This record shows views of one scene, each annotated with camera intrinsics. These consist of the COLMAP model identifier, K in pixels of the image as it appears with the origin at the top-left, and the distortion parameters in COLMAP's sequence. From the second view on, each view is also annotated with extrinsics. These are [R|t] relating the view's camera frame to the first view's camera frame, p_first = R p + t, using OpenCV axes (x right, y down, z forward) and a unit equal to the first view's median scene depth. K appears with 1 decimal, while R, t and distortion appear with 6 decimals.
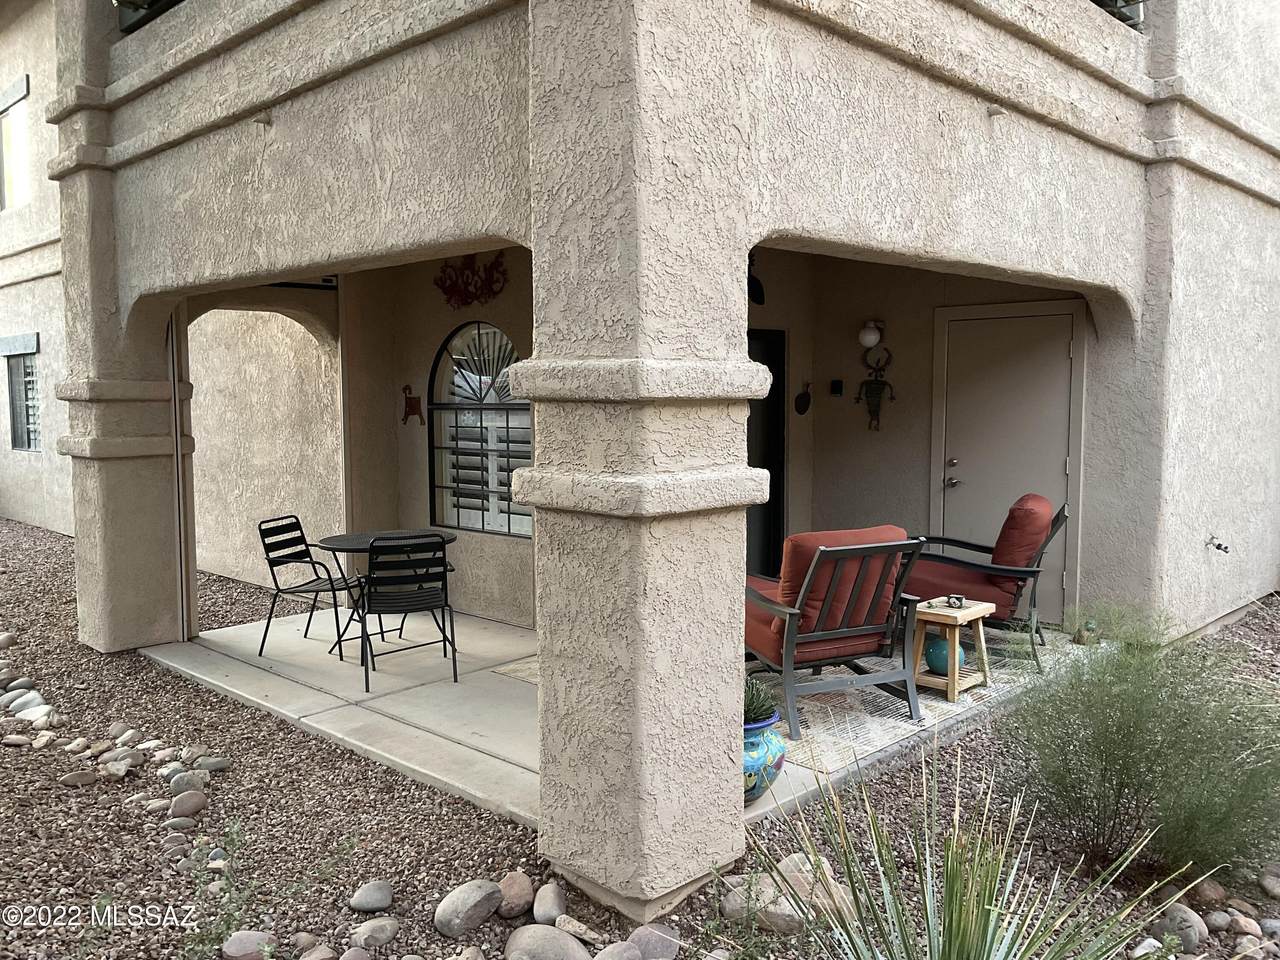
lens RADIAL K [[1070.1, 0, 645.4], [0, 1070.1, 477.5], [0, 0, 1]] dist [0.002877, -0.020900]
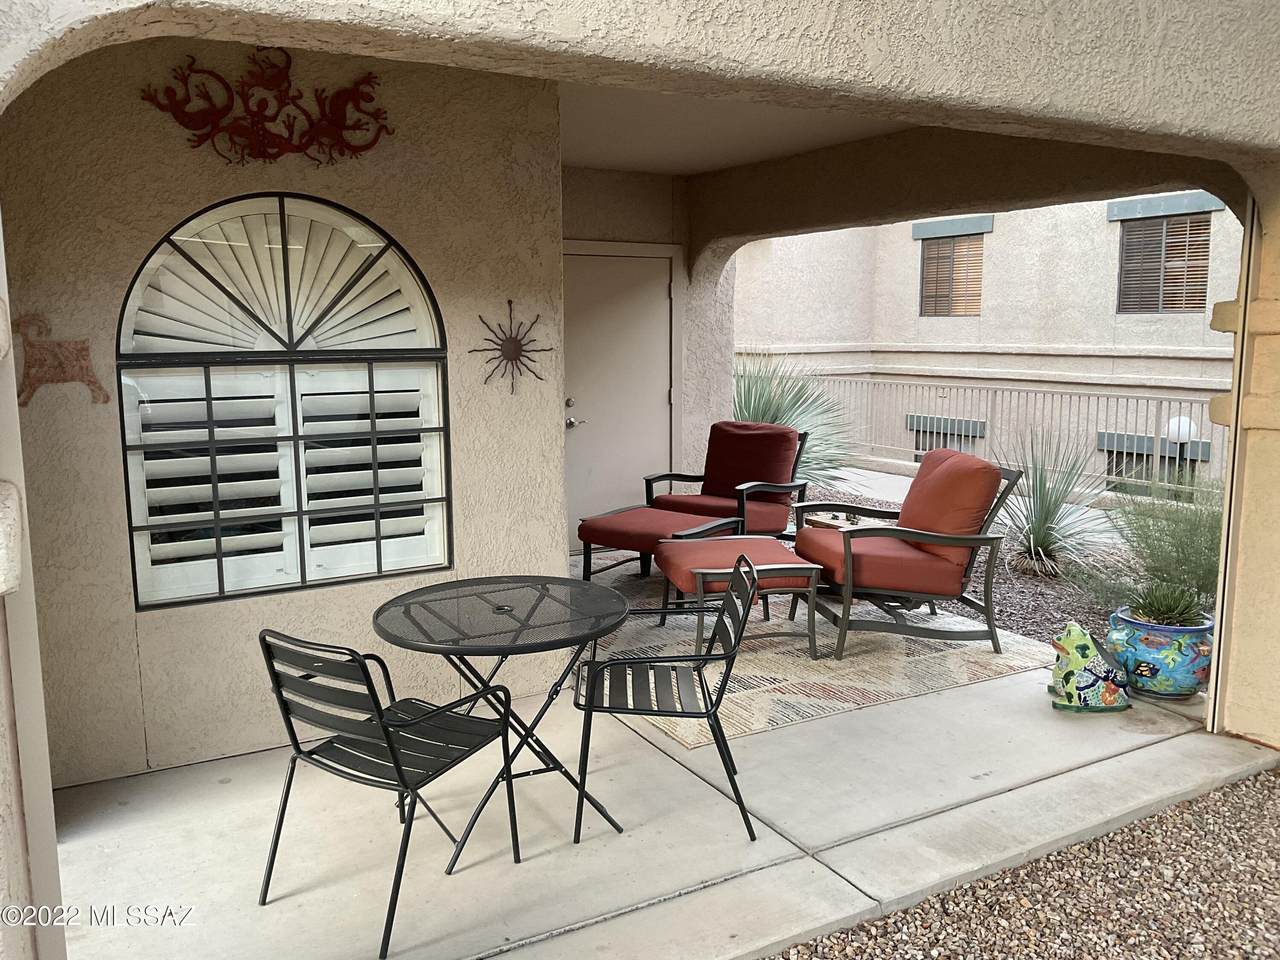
lens RADIAL K [[1070.1, 0, 646.2], [0, 1070.1, 483.7], [0, 0, 1]] dist [0.002877, -0.020900]
pose [[0.255467, -0.139441, 0.956709, -0.652773], [0.079777, 0.989210, 0.122876, -0.057479], [-0.963521, 0.044933, 0.263835, 0.718726]]
